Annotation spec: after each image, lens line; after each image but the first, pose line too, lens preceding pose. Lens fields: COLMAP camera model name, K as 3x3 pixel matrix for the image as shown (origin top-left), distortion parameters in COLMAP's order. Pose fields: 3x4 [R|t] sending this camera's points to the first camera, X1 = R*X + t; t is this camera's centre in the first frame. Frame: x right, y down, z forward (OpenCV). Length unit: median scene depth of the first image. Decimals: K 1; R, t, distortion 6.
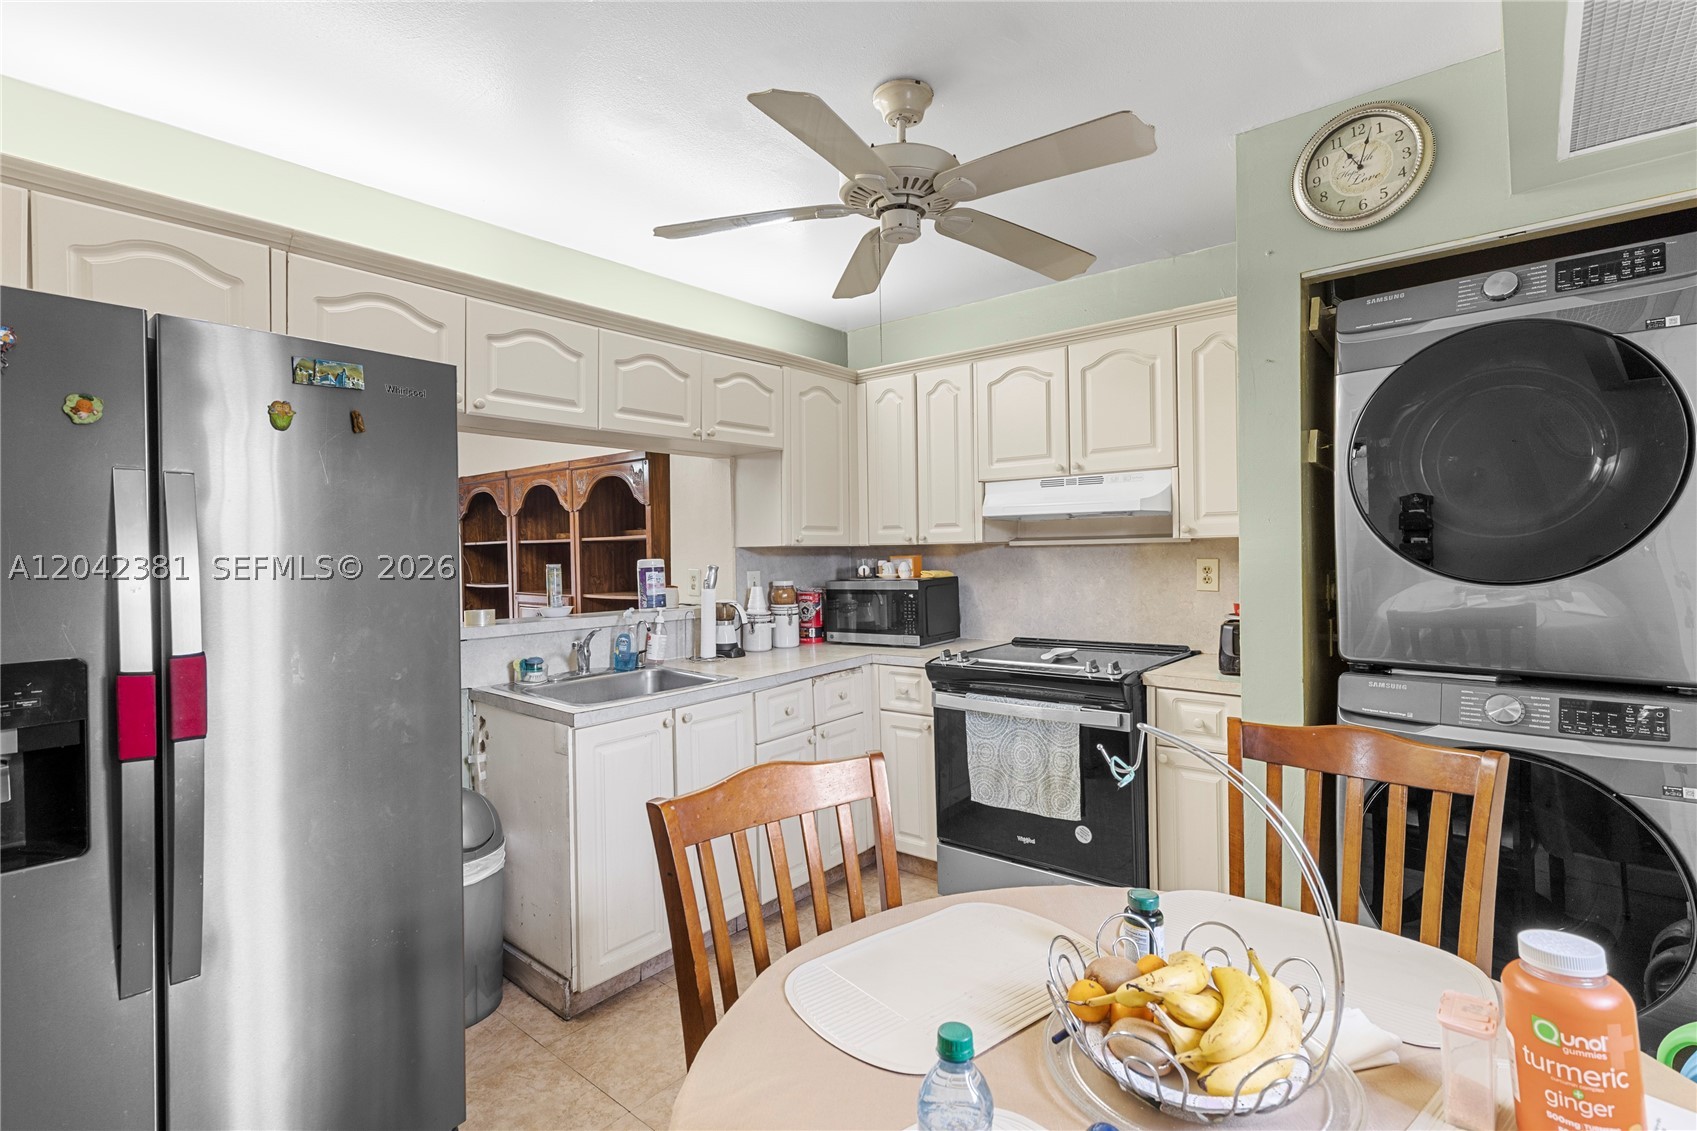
lens RADIAL K [[793.7, 0, 856.2], [0, 793.7, 559.0], [0, 0, 1]] dist [0.003604, 0.000741]
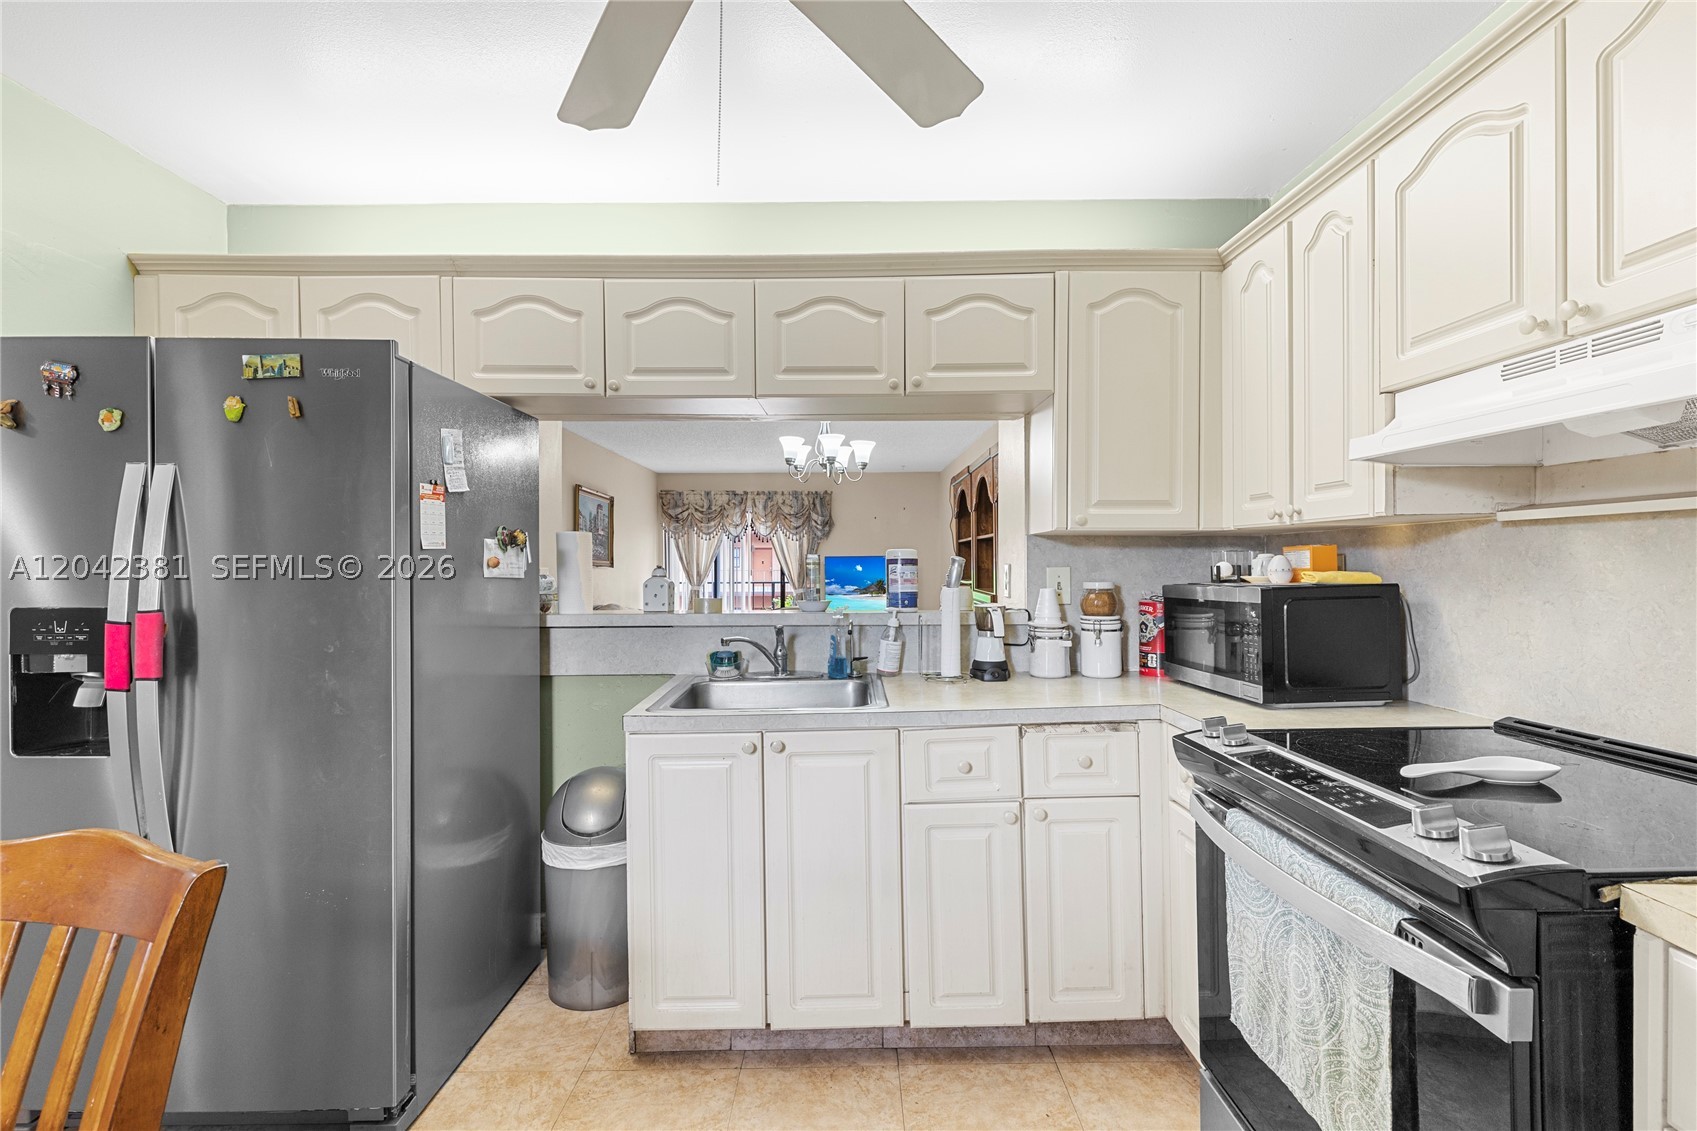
lens RADIAL K [[763.1, 0, 854.3], [0, 763.1, 569.5], [0, 0, 1]] dist [0.006121, -0.001105]
pose [[0.643369, 0.018588, -0.765330, 0.354409], [-0.011861, 0.999827, 0.014312, 0.011880], [0.765464, -0.000130, 0.643478, 0.495630]]
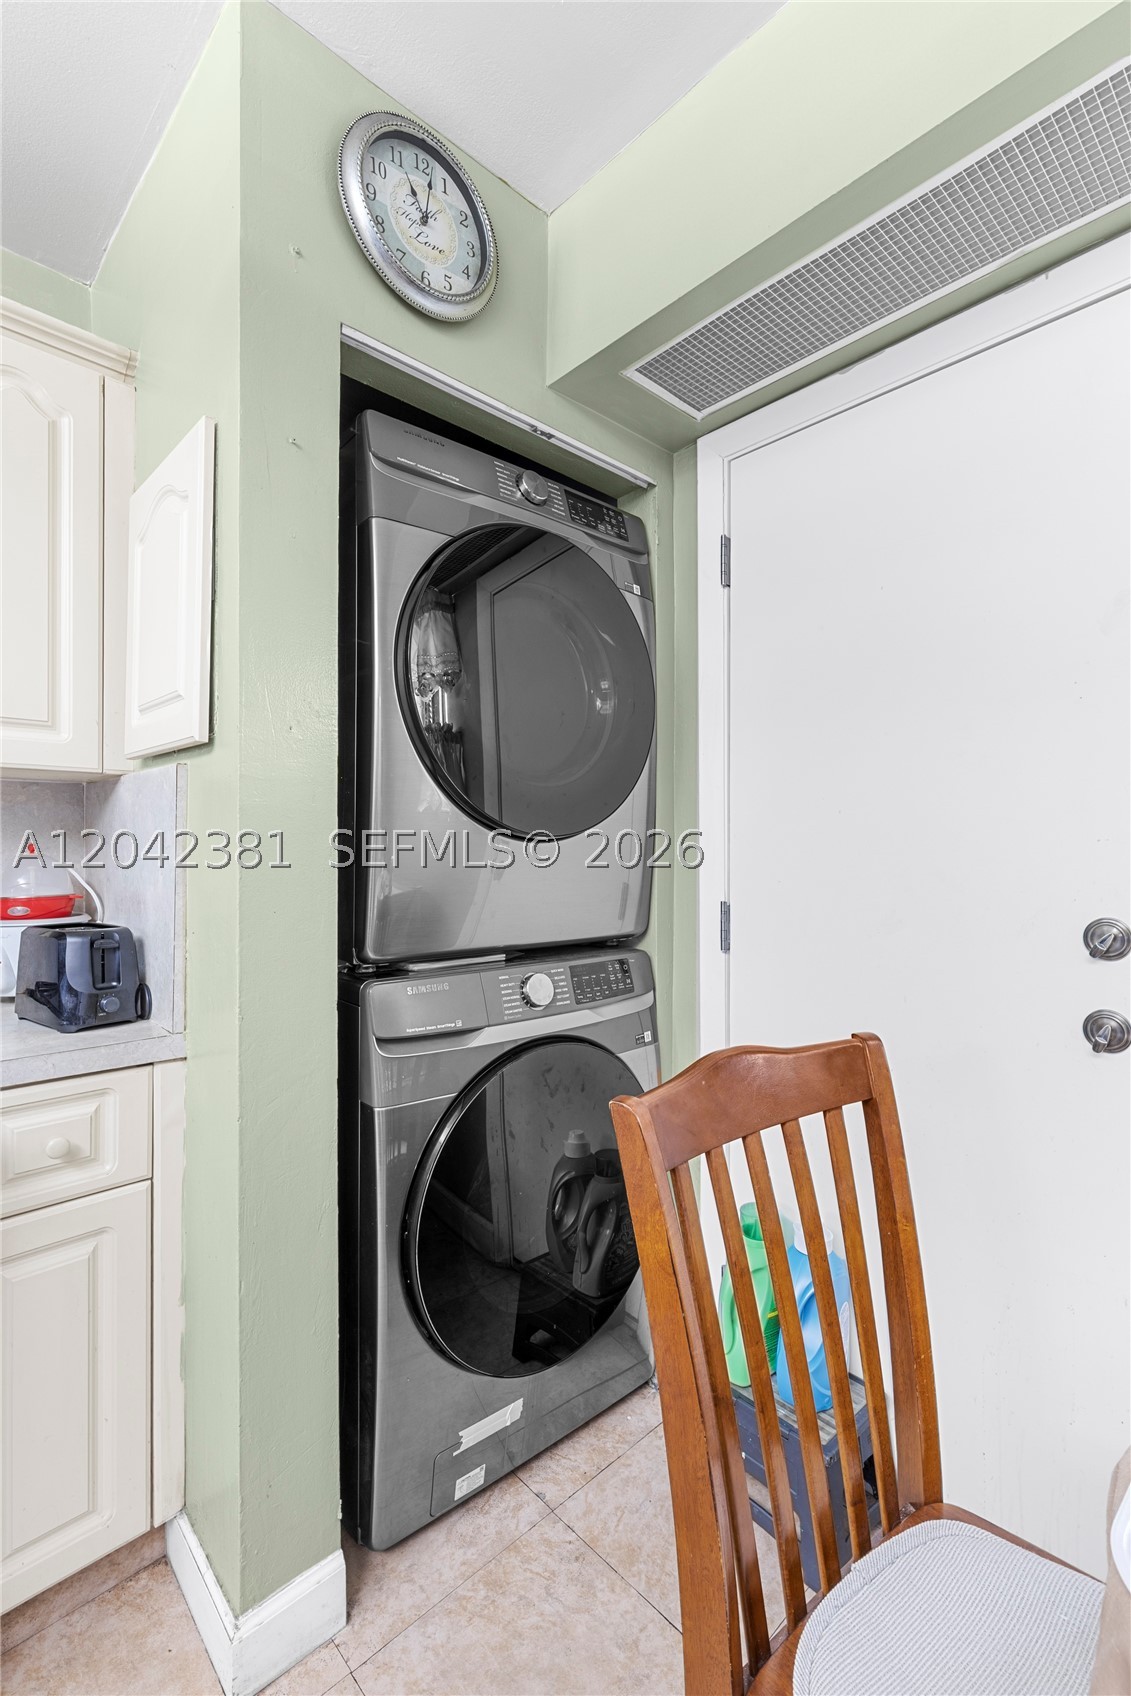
lens RADIAL K [[762.7, 0, 567.2], [0, 762.7, 844.2], [0, 0, 1]] dist [0.006121, -0.001105]
pose [[0.114358, 0.020487, 0.993228, 0.011100], [0.005635, 0.999758, -0.021270, 0.032996], [-0.993424, 0.008029, 0.114215, 0.552074]]
